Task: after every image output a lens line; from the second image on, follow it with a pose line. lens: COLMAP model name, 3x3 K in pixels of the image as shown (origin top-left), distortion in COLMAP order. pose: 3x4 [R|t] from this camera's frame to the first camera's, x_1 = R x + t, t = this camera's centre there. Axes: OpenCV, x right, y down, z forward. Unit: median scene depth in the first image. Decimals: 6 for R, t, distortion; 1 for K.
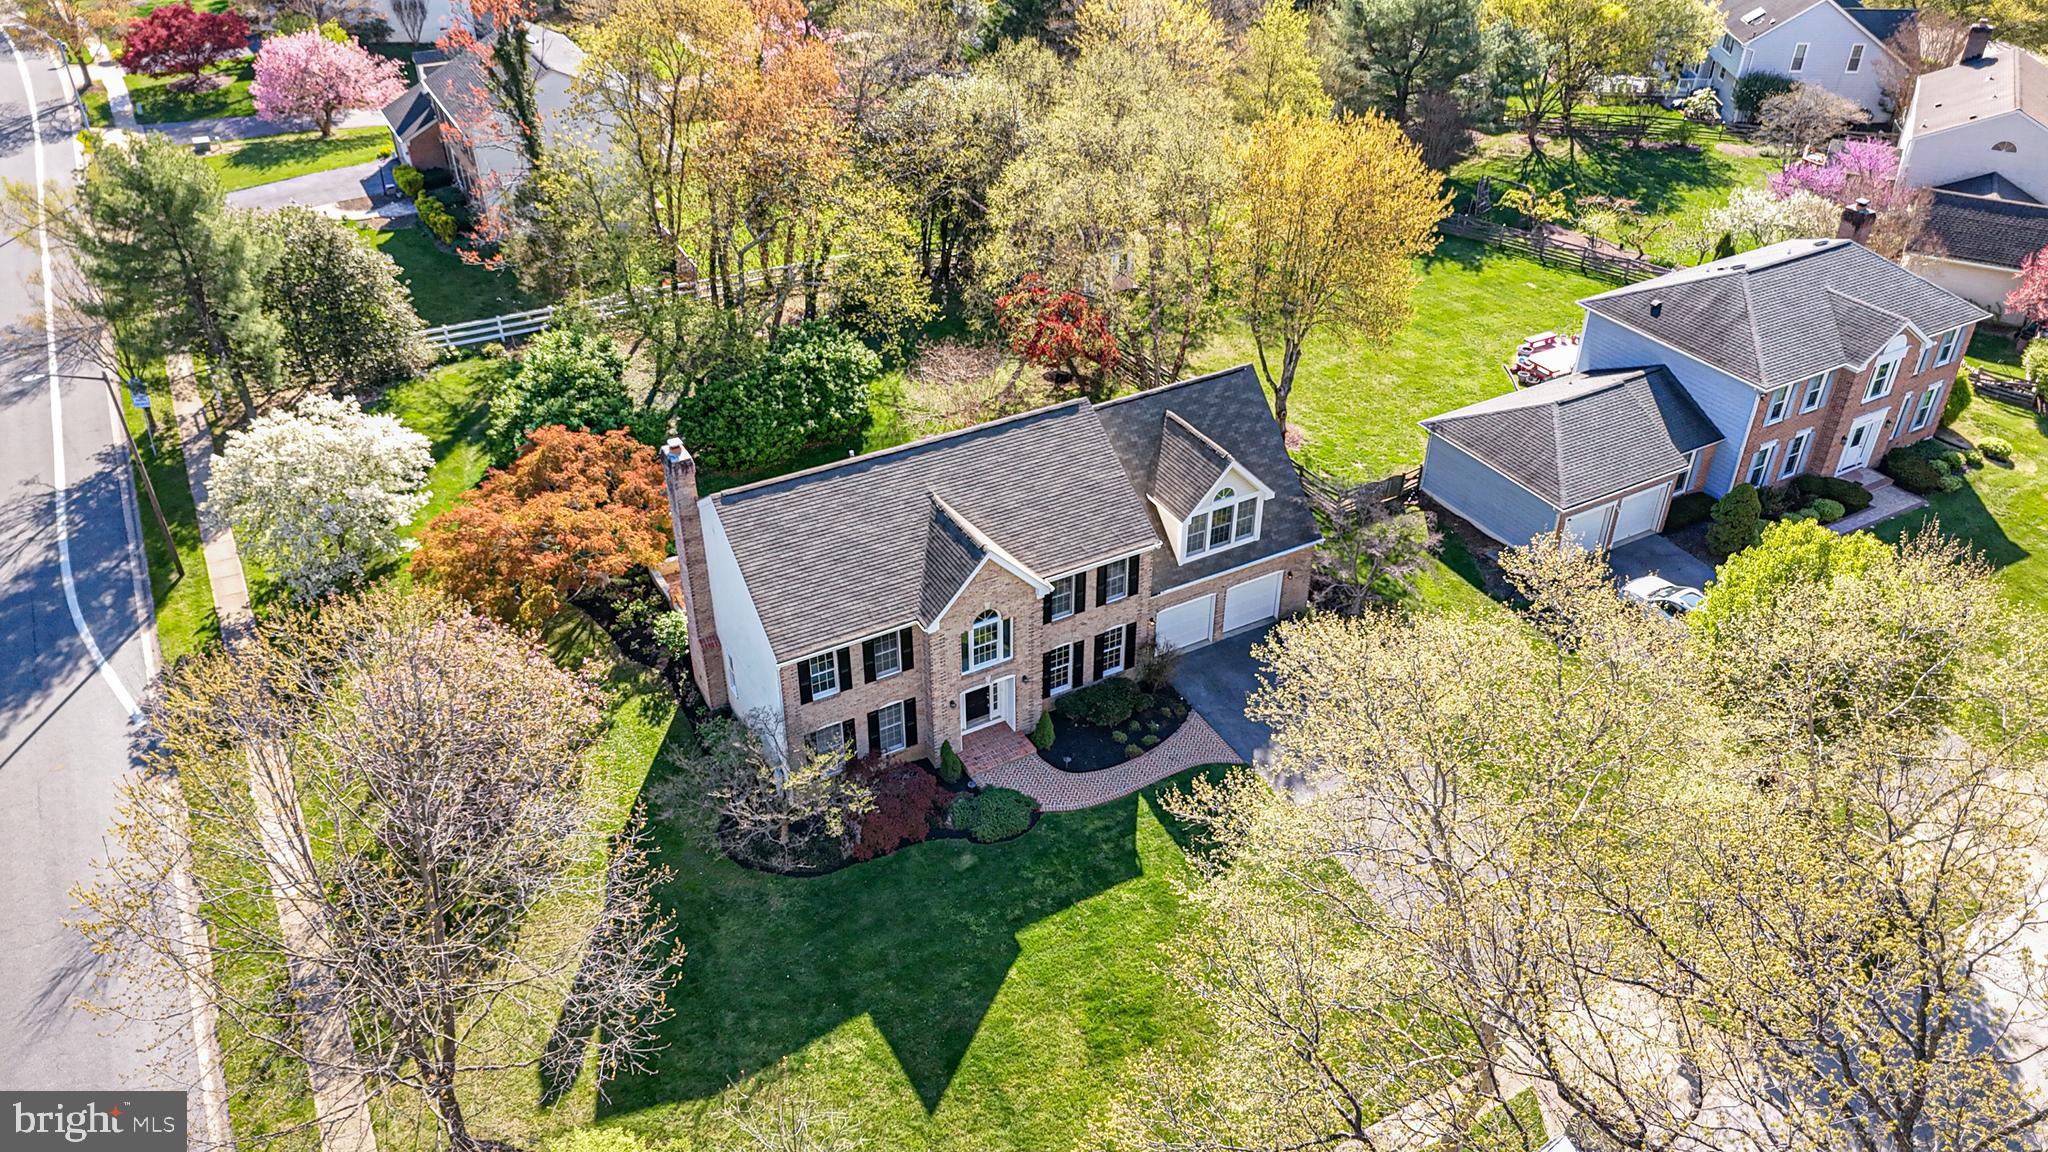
lens RADIAL K [[1516.8, 0, 1039.0], [0, 1516.8, 574.9], [0, 0, 1]] dist [0.043810, -0.020957]
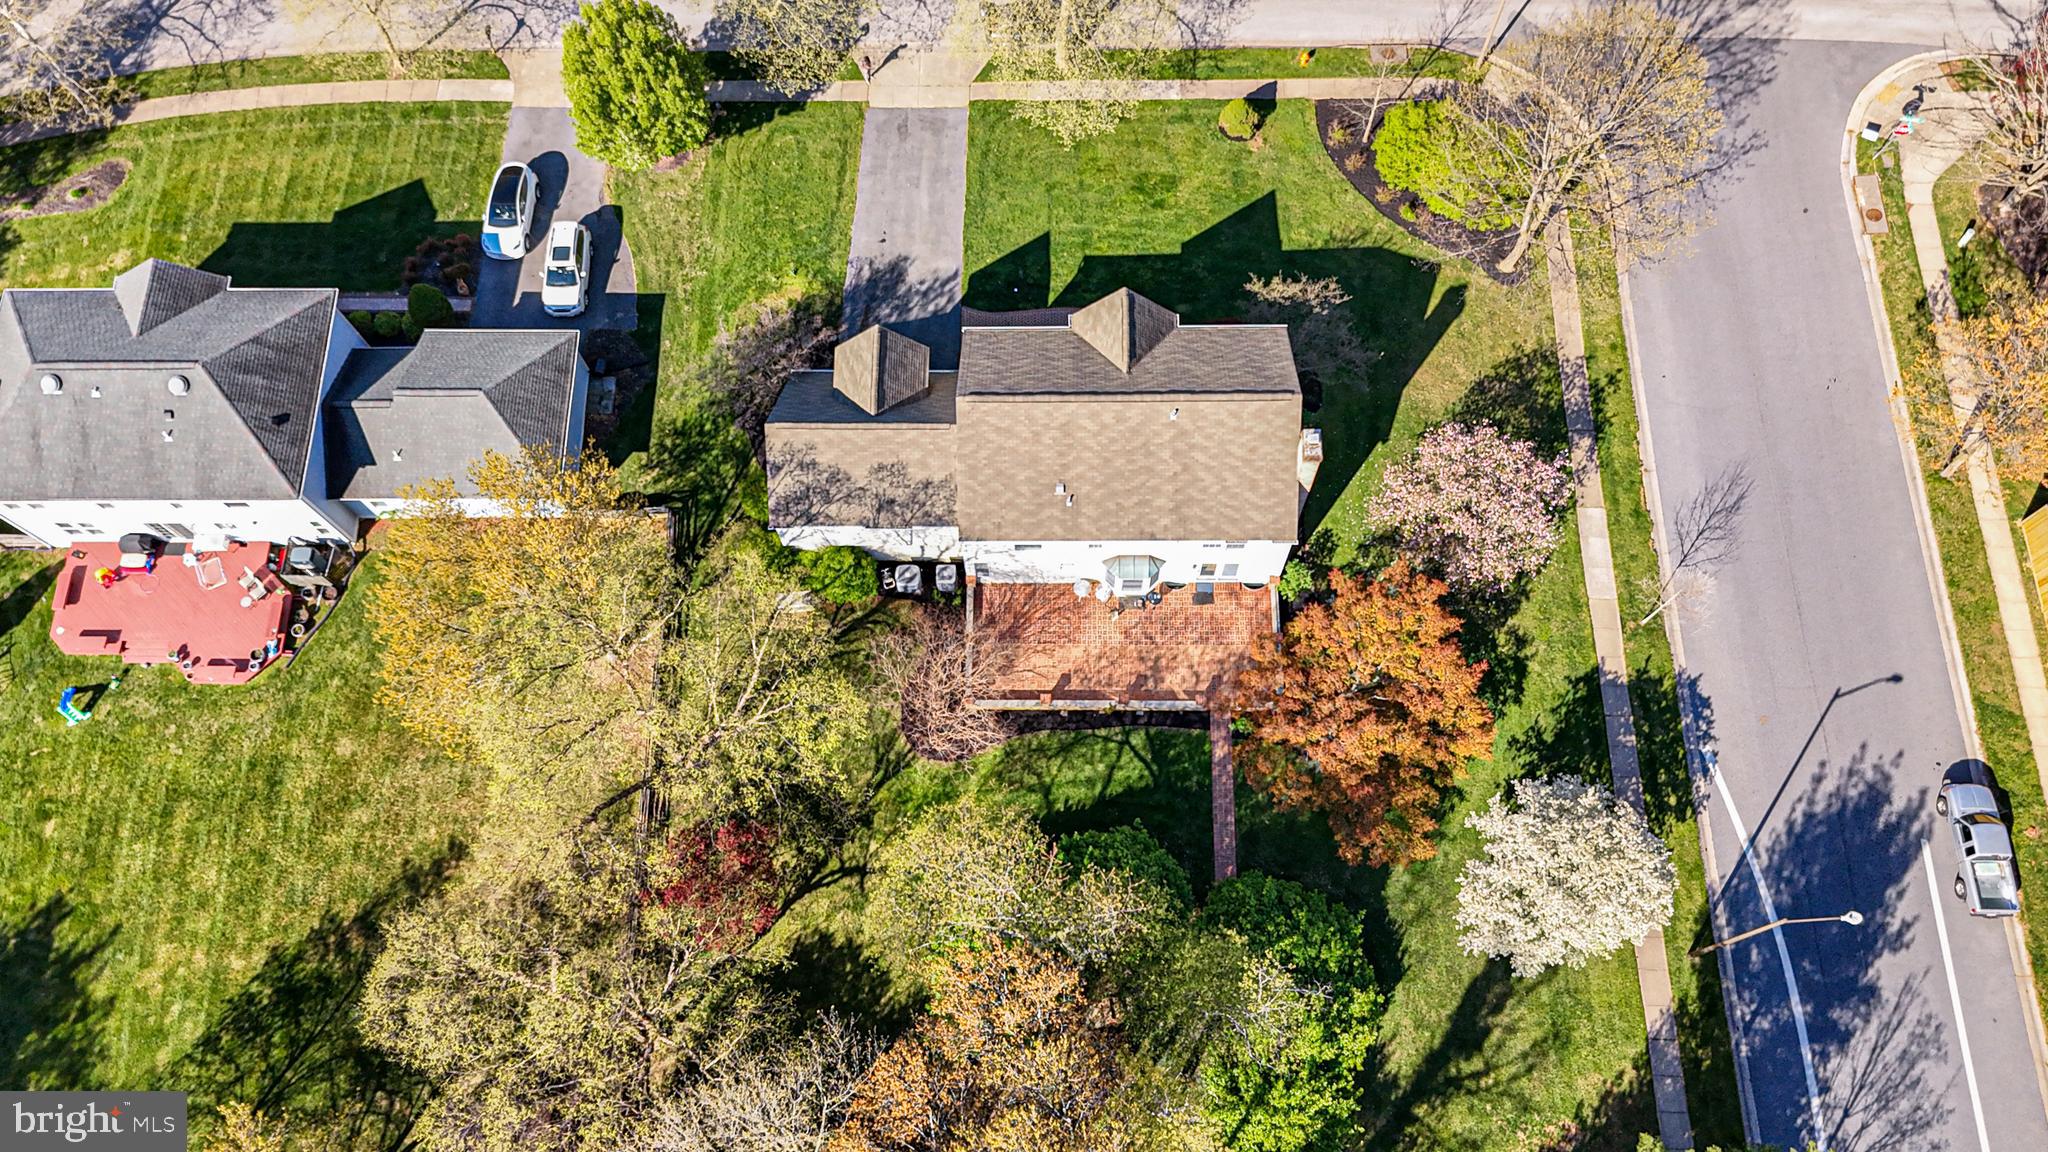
lens RADIAL K [[1516.8, 0, 1037.5], [0, 1516.8, 585.1], [0, 0, 1]] dist [0.043810, -0.020957]
pose [[-0.865522, -0.463516, 0.189802, -0.306114], [0.296675, -0.169113, 0.939886, -1.198179], [-0.403554, 0.869801, 0.283884, 0.781312]]
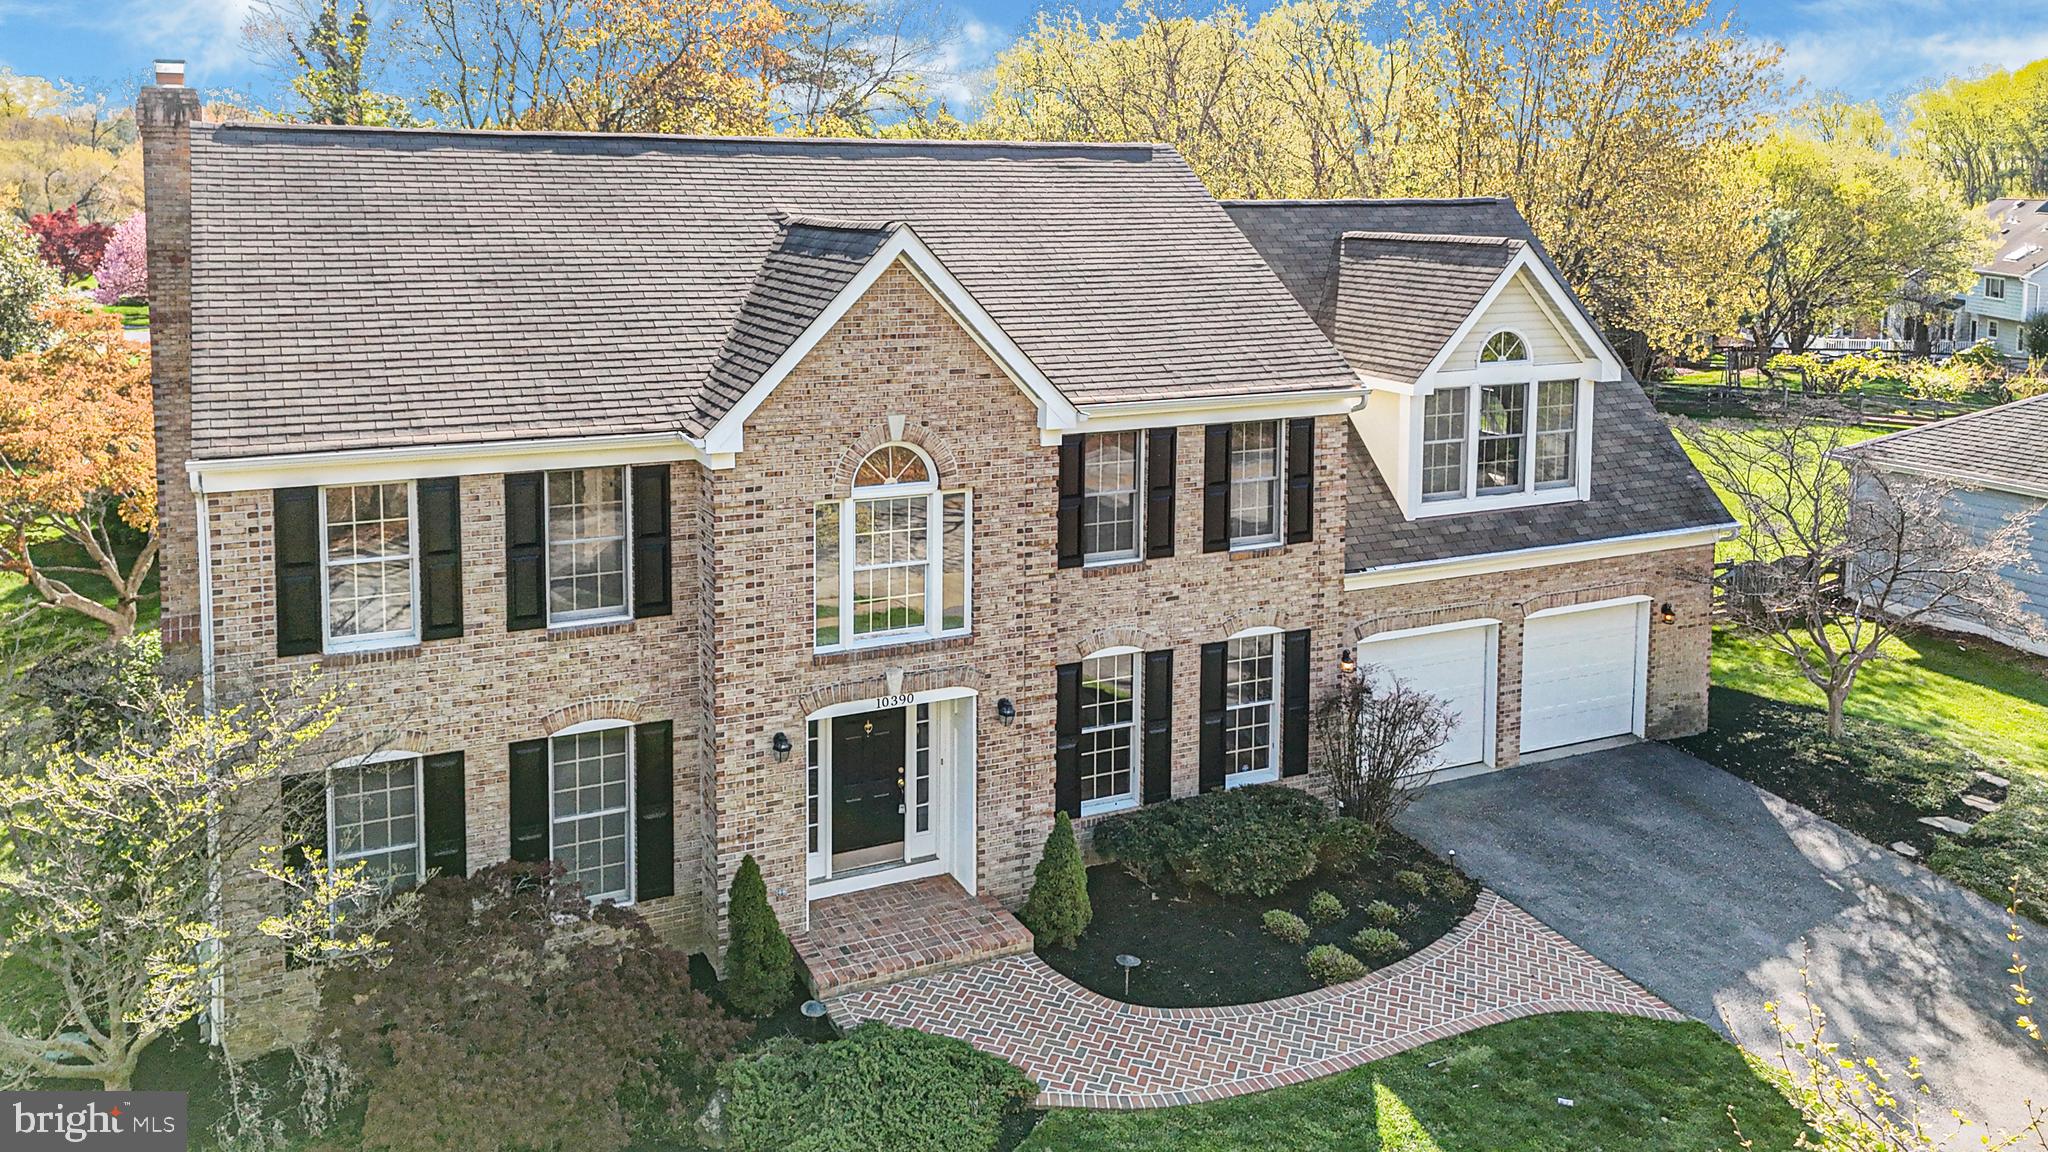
lens RADIAL K [[1516.8, 0, 978.4], [0, 1516.8, 354.0], [0, 0, 1]] dist [0.043810, -0.020957]
pose [[0.996236, 0.002567, -0.086647, 0.014137], [-0.043716, 0.878025, -0.476615, 0.157245], [0.074855, 0.478609, 0.874832, 0.630057]]
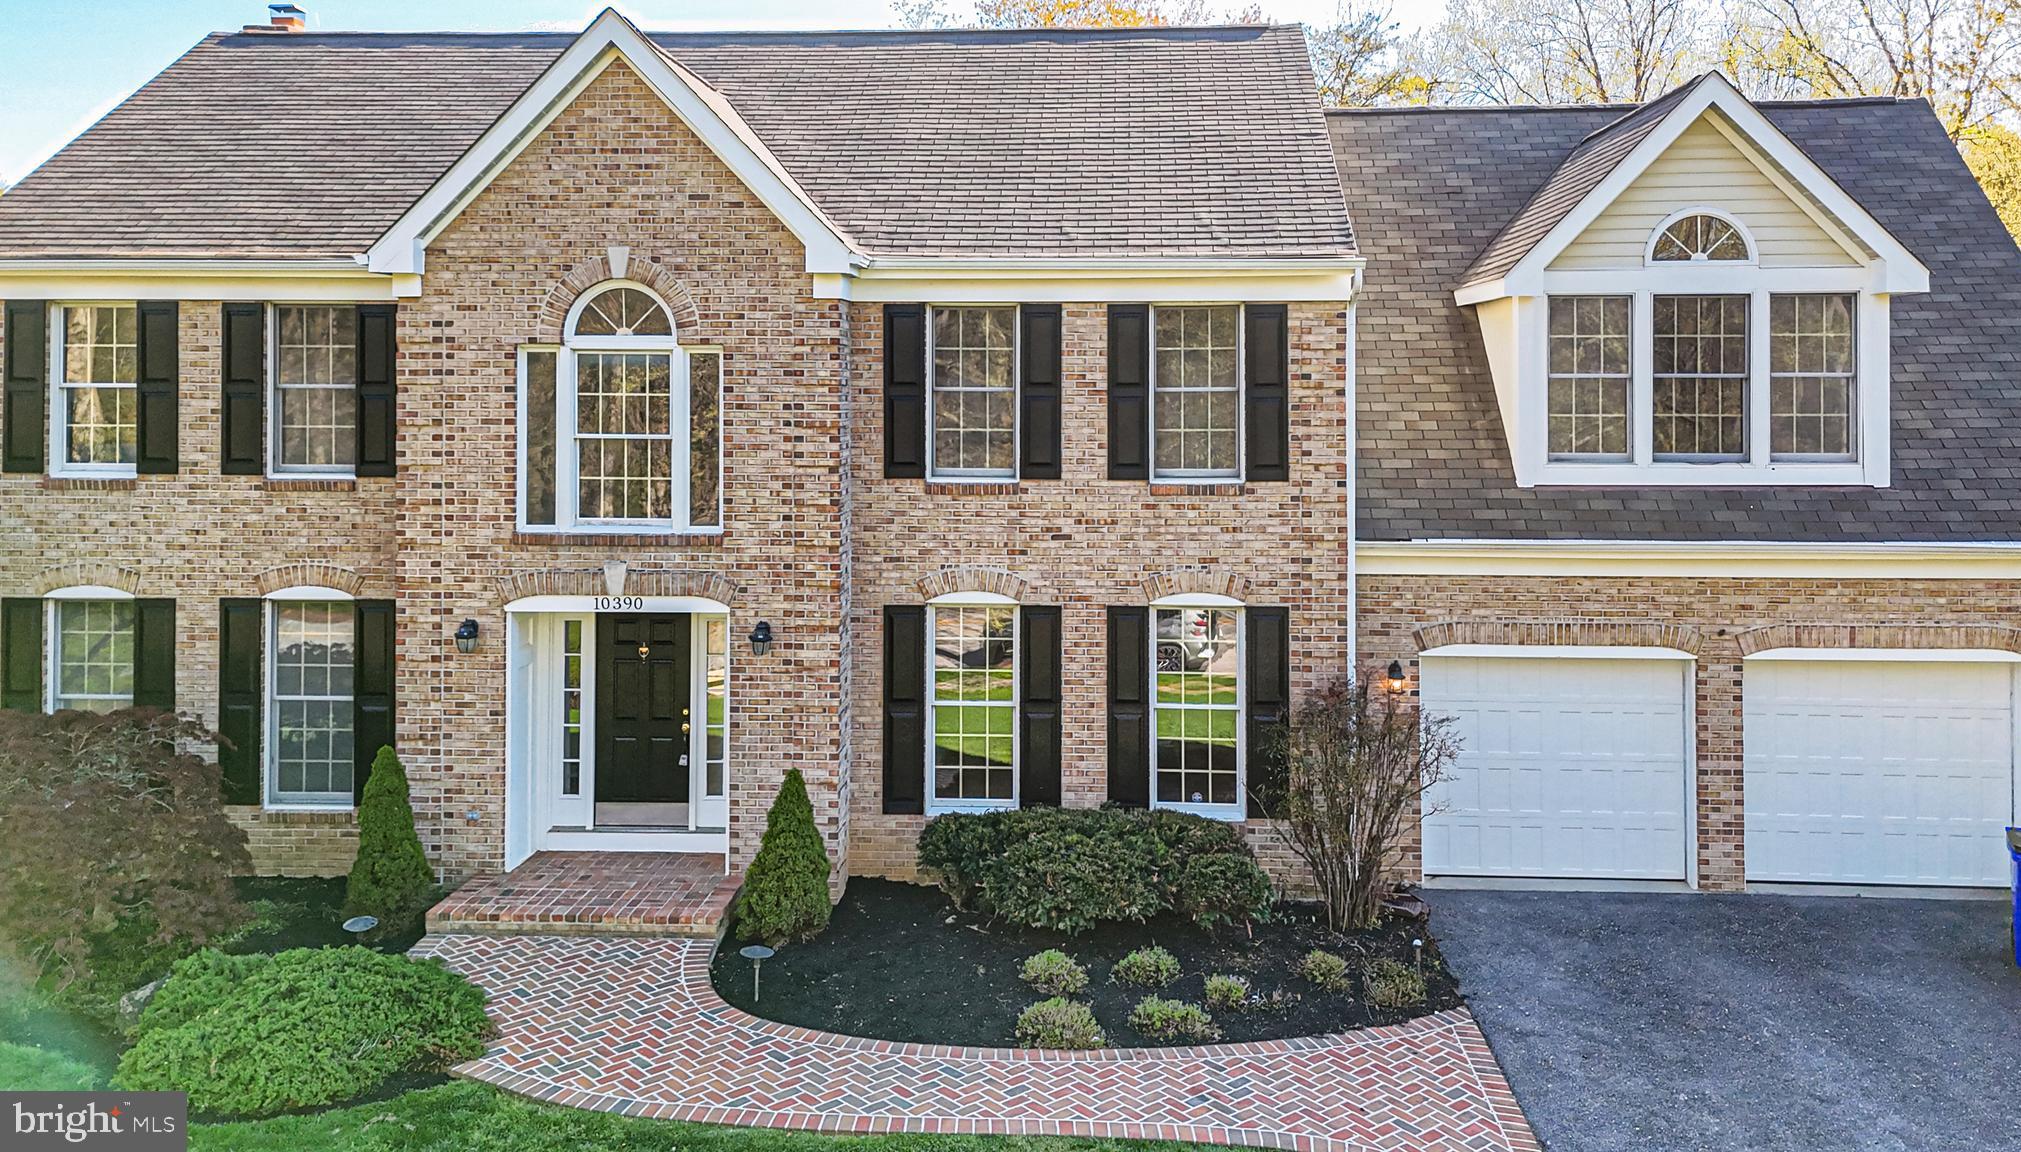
lens RADIAL K [[1559.9, 0, 1048.0], [0, 1559.9, 416.6], [0, 0, 1]] dist [0.026921, -0.003059]
pose [[0.841524, -0.000880, -0.540219, 0.178809], [-0.302405, 0.827871, -0.472420, 0.147119], [0.447647, 0.560917, 0.696408, 0.775260]]
